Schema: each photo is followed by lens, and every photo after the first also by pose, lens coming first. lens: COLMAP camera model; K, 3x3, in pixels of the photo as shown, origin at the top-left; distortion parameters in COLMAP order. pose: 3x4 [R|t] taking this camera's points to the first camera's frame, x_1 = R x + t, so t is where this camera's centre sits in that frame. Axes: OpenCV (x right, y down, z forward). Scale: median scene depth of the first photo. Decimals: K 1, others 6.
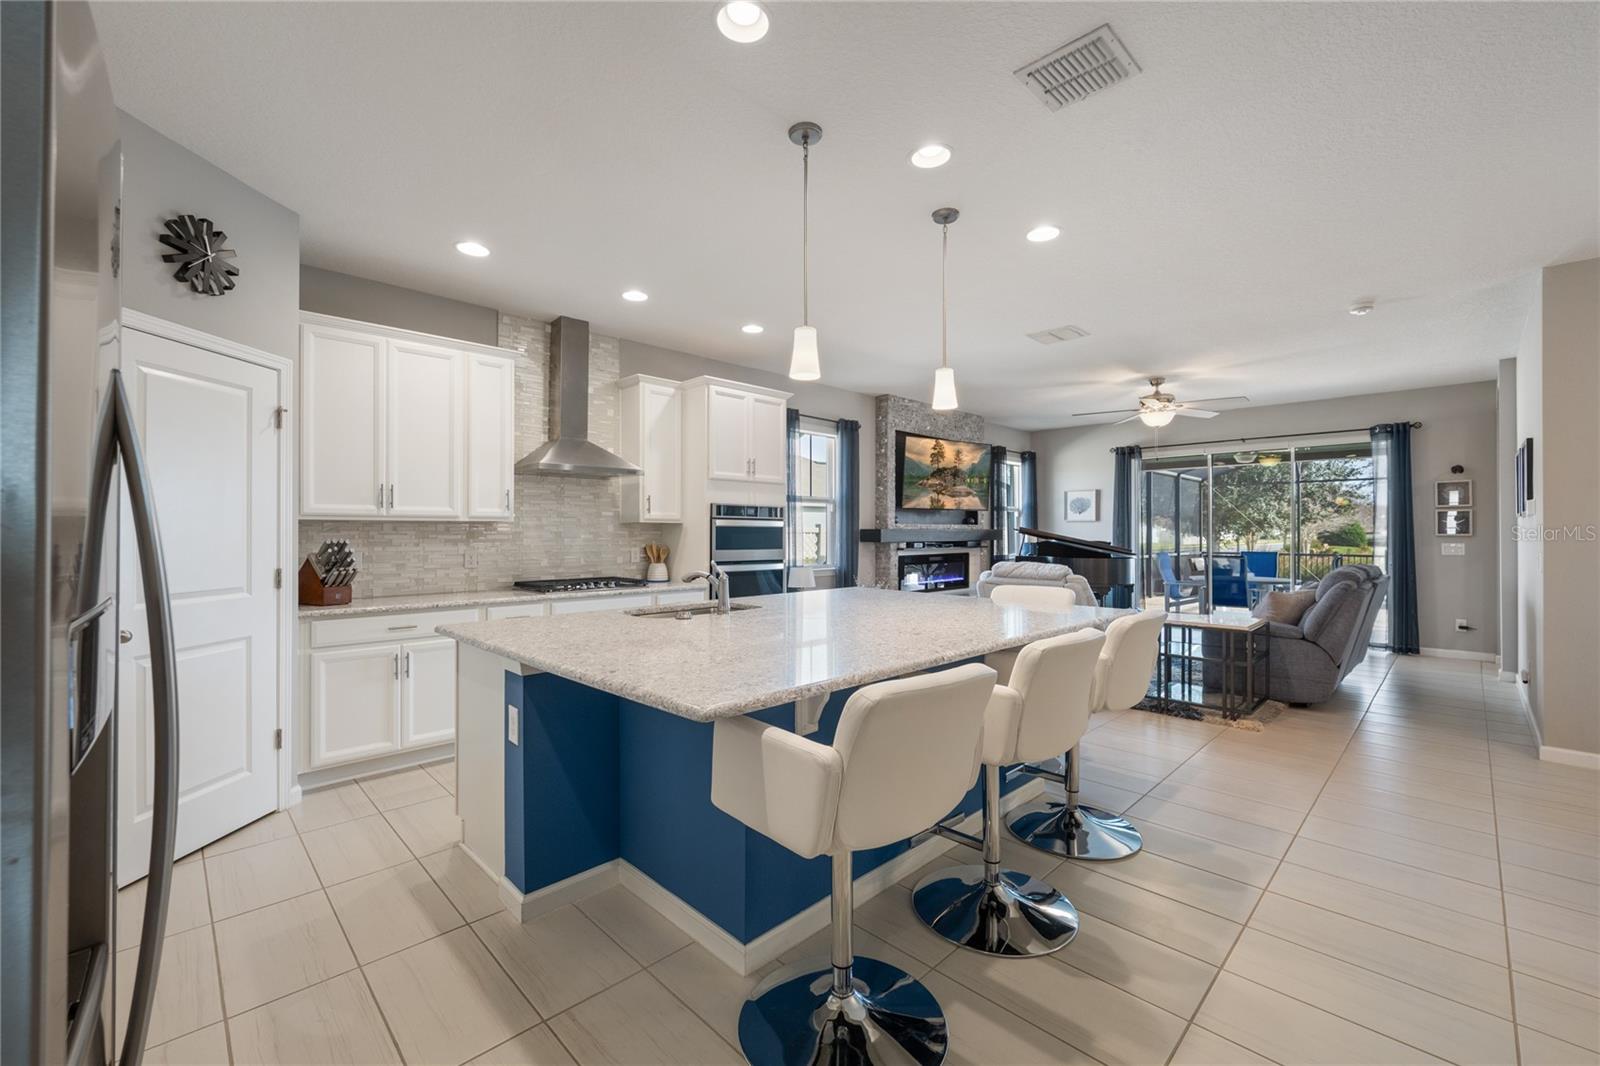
lens RADIAL K [[681.1, 0, 792.8], [0, 681.1, 532.4], [0, 0, 1]] dist [0.010944, -0.000312]
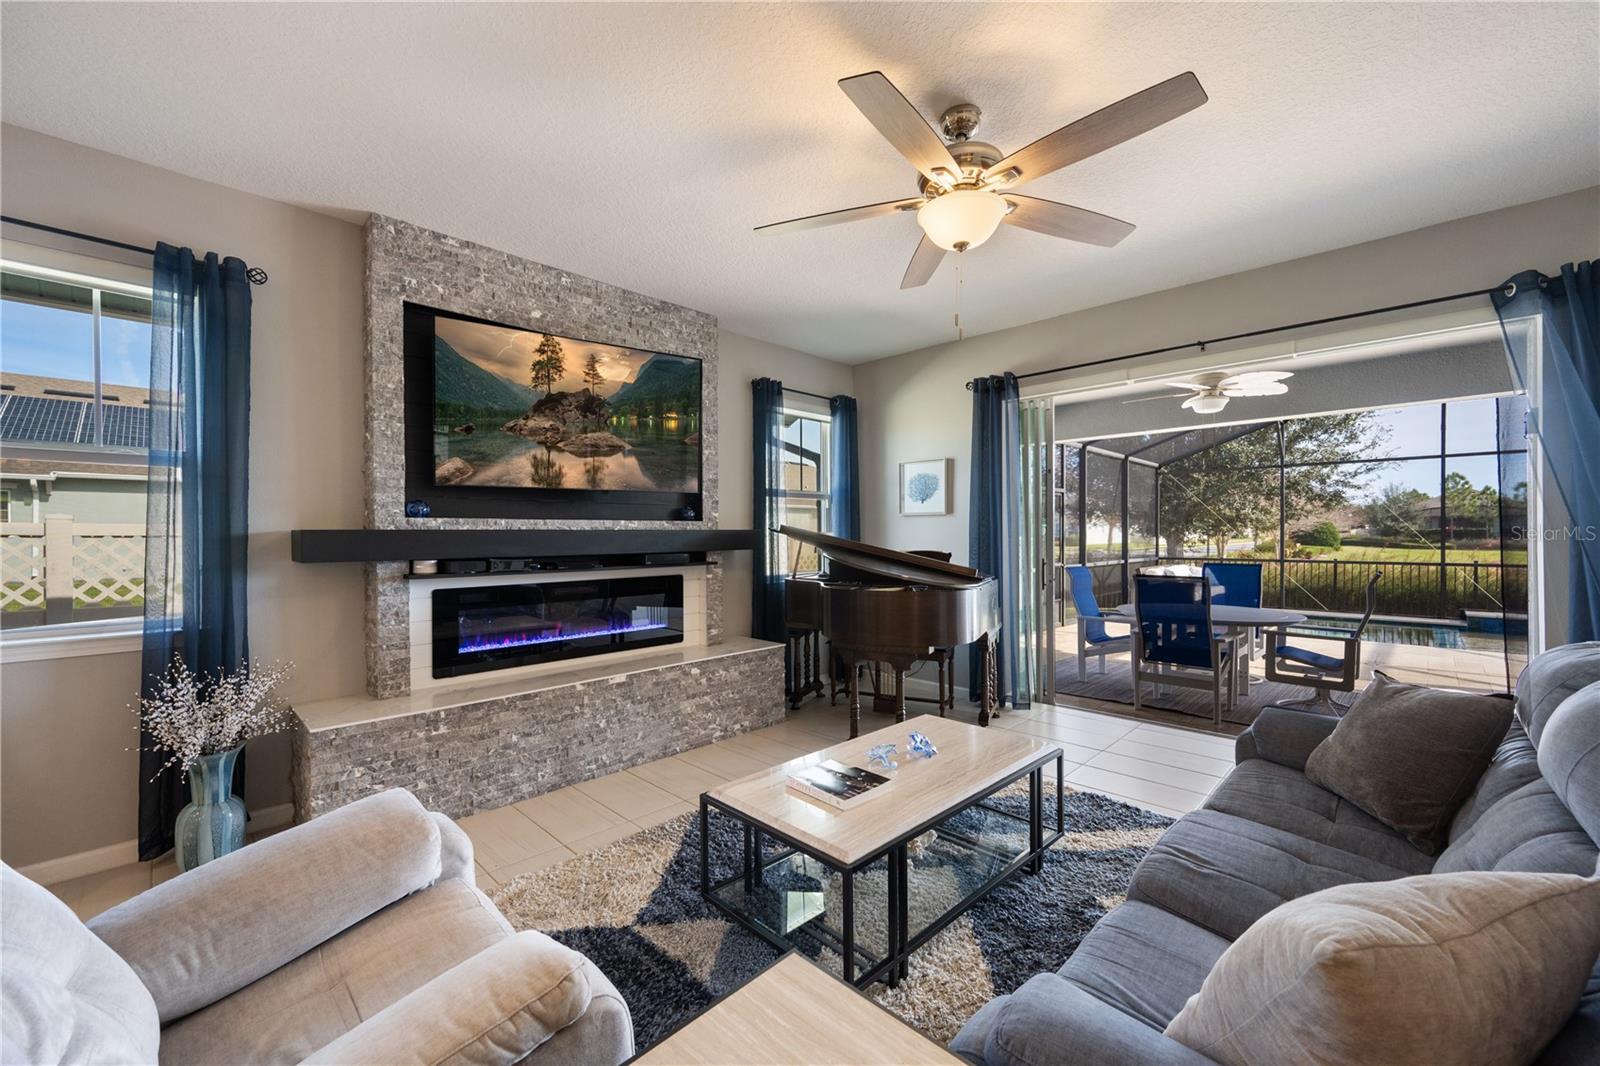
lens RADIAL K [[629.2, 0, 800.3], [0, 629.2, 535.2], [0, 0, 1]] dist [0.002814, -0.000311]
pose [[0.999990, -0.004580, -0.000113, 0.349204], [0.004580, 0.999987, 0.002272, -0.000888], [0.000102, -0.002273, 0.999997, 0.518519]]
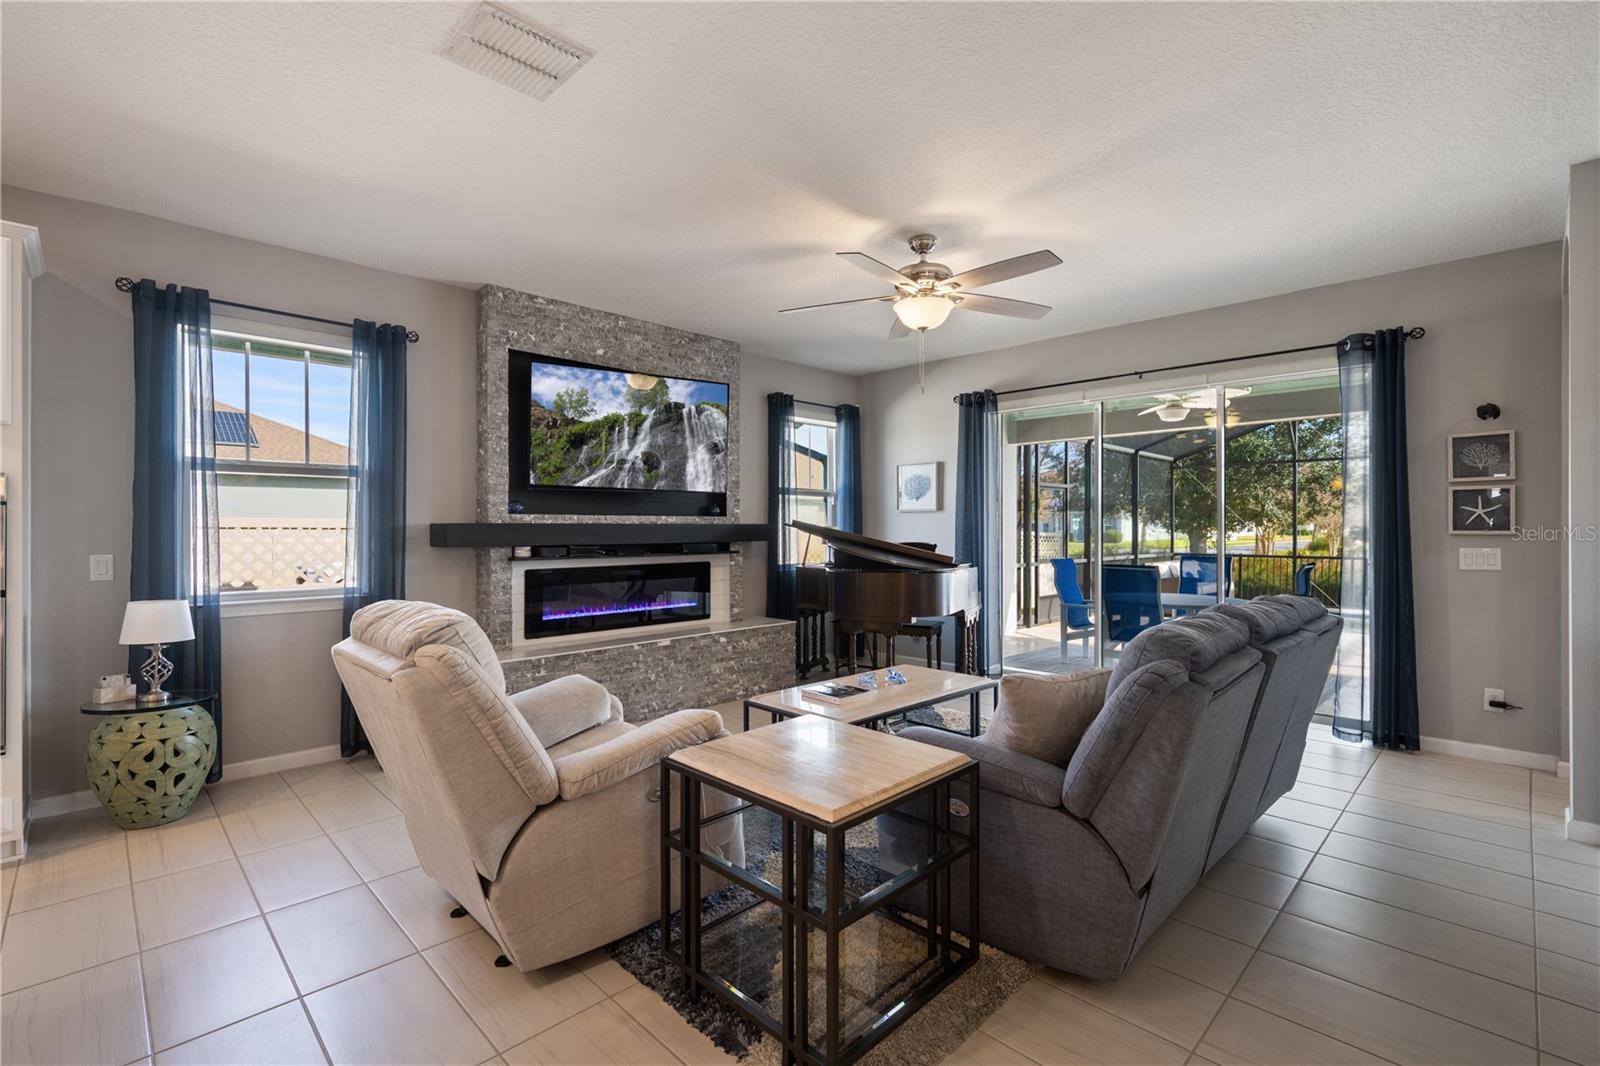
lens RADIAL K [[724.1, 0, 801.4], [0, 724.1, 531.6], [0, 0, 1]] dist [0.004797, 0.000994]
pose [[0.999985, -0.000858, -0.005480, 0.345661], [0.000886, 0.999986, 0.005151, -0.000591], [0.005476, -0.005155, 0.999972, 0.341919]]
